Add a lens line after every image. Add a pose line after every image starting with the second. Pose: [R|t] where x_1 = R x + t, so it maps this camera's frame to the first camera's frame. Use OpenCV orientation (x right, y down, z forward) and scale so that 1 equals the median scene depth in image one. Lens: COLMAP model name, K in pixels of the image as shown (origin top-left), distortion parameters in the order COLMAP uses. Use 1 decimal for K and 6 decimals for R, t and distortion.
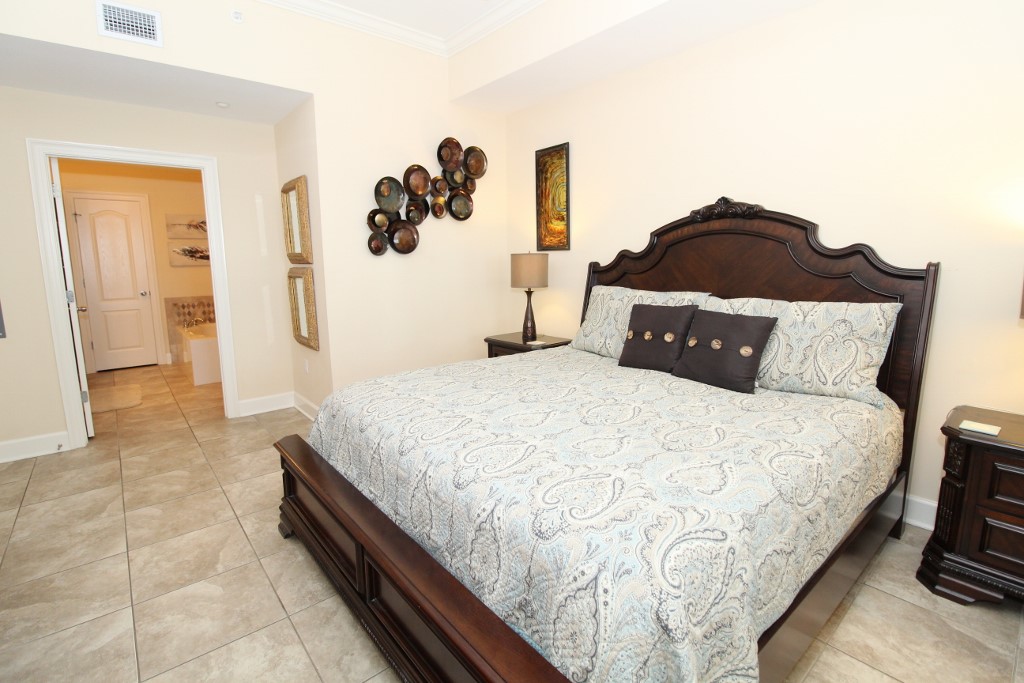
lens RADIAL K [[473.3, 0, 518.2], [0, 473.3, 327.3], [0, 0, 1]] dist [-0.016840, -0.001629]
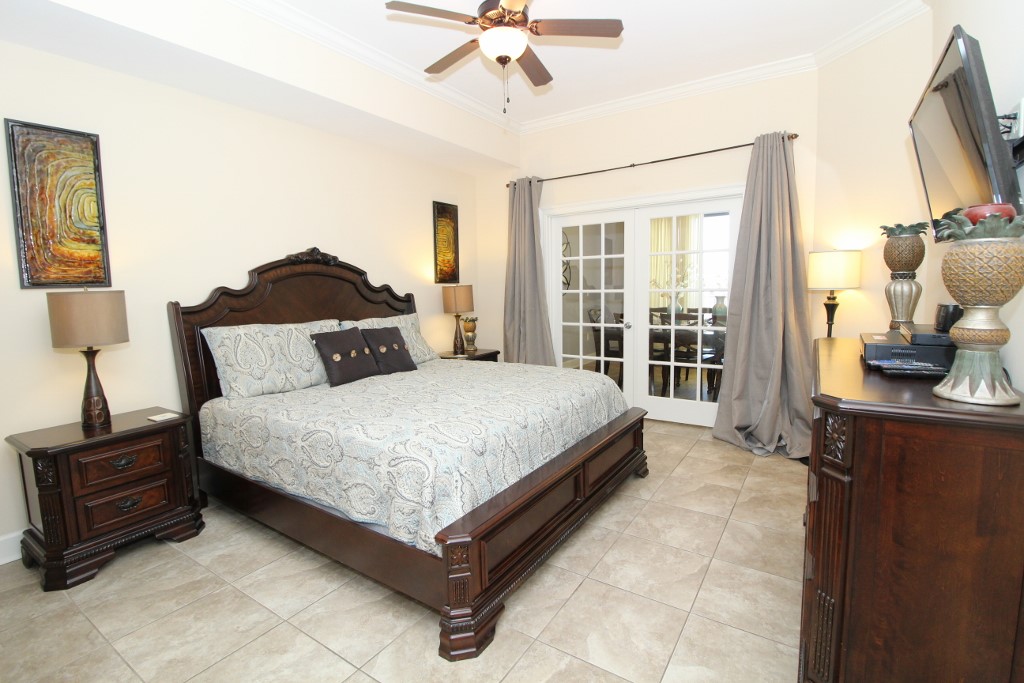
lens RADIAL K [[473.3, 0, 502.7], [0, 473.3, 338.6], [0, 0, 1]] dist [-0.016840, -0.001629]
pose [[-0.248351, -0.079637, 0.965391, -0.941090], [0.172344, 0.977081, 0.124937, -0.100053], [-0.953215, 0.197408, -0.228934, 0.823876]]
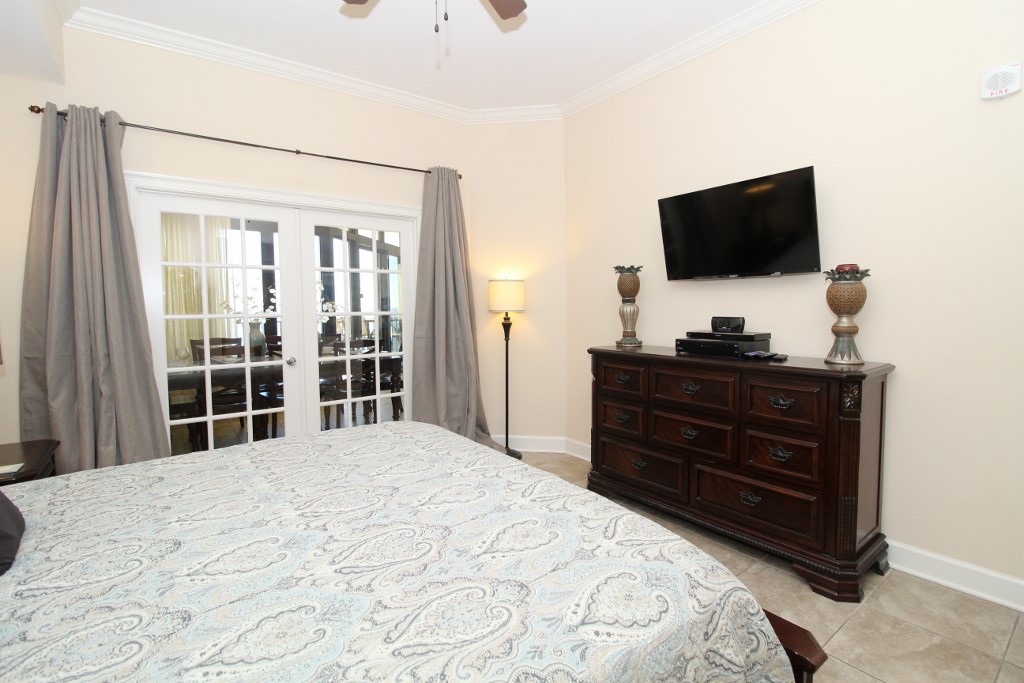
lens RADIAL K [[473.3, 0, 523.0], [0, 473.3, 335.5], [0, 0, 1]] dist [-0.016840, -0.001629]
pose [[-0.996856, 0.027447, 0.074332, 0.077459], [0.042979, 0.975397, 0.216227, -0.191075], [-0.066569, 0.218742, -0.973510, 1.263864]]
